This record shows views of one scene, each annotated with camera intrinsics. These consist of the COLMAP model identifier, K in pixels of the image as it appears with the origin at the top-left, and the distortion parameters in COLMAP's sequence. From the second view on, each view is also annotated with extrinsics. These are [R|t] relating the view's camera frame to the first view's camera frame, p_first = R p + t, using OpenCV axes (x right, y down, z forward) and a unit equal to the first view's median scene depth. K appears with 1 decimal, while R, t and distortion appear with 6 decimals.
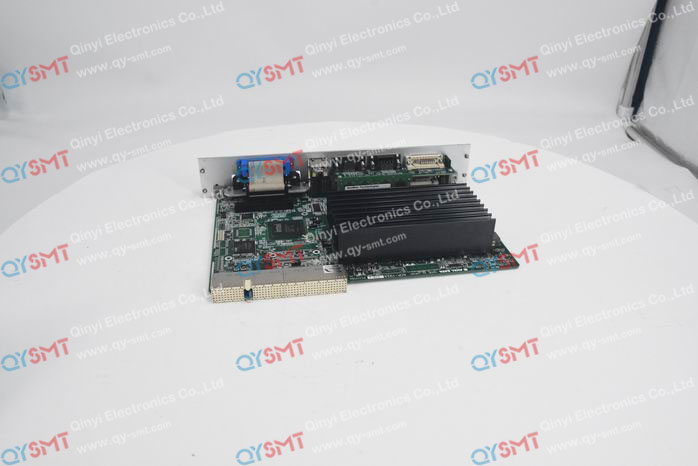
lens RADIAL K [[561.1, 0, 346.3], [0, 561.1, 233.2], [0, 0, 1]] dist [-0.074752, 0.003331]
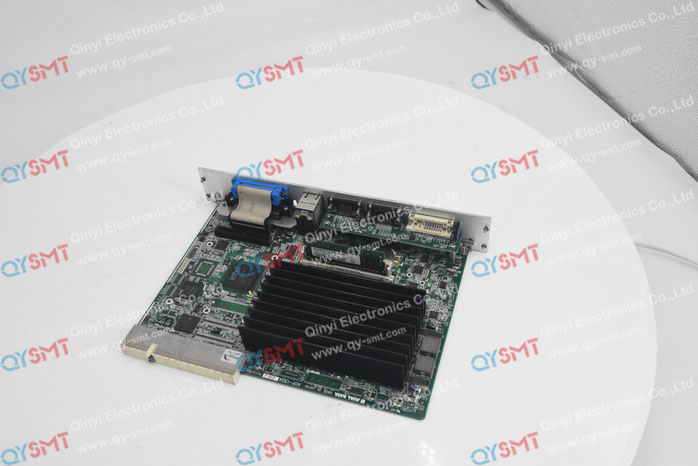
lens RADIAL K [[625.4, 0, 347.0], [0, 625.4, 231.5], [0, 0, 1]] dist [-0.043118, -0.008773]
pose [[0.885230, 0.281043, -0.370651, 0.421180], [-0.159561, 0.931958, 0.325568, -0.447738], [0.436930, -0.229061, 0.869841, 0.142049]]
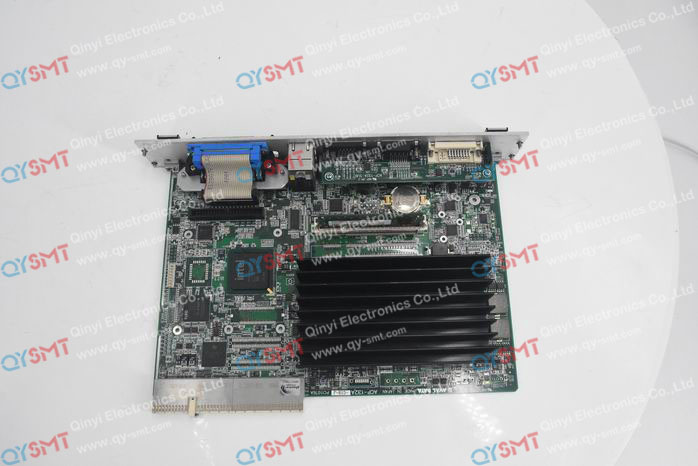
lens RADIAL K [[561.1, 0, 349.8], [0, 561.1, 234.3], [0, 0, 1]] dist [-0.074752, 0.003331]
pose [[0.990151, 0.128226, -0.056210, 0.069555], [-0.055919, 0.730274, 0.680862, -0.575302], [0.128353, -0.671013, 0.730252, 0.450258]]
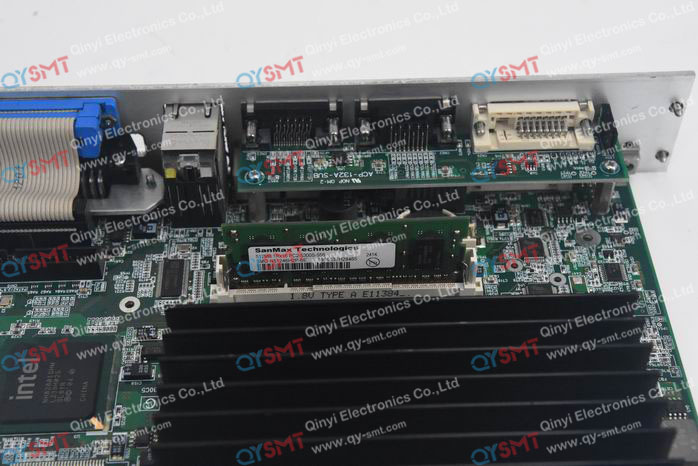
lens RADIAL K [[1116.7, 0, 350.3], [0, 1116.7, 234.2], [0, 0, 1]] dist [0.120922, 0.000000]
pose [[0.991939, 0.086557, -0.092544, 0.112734], [-0.053745, 0.948782, 0.311327, -0.289319], [0.114752, -0.303844, 0.945786, 0.411076]]
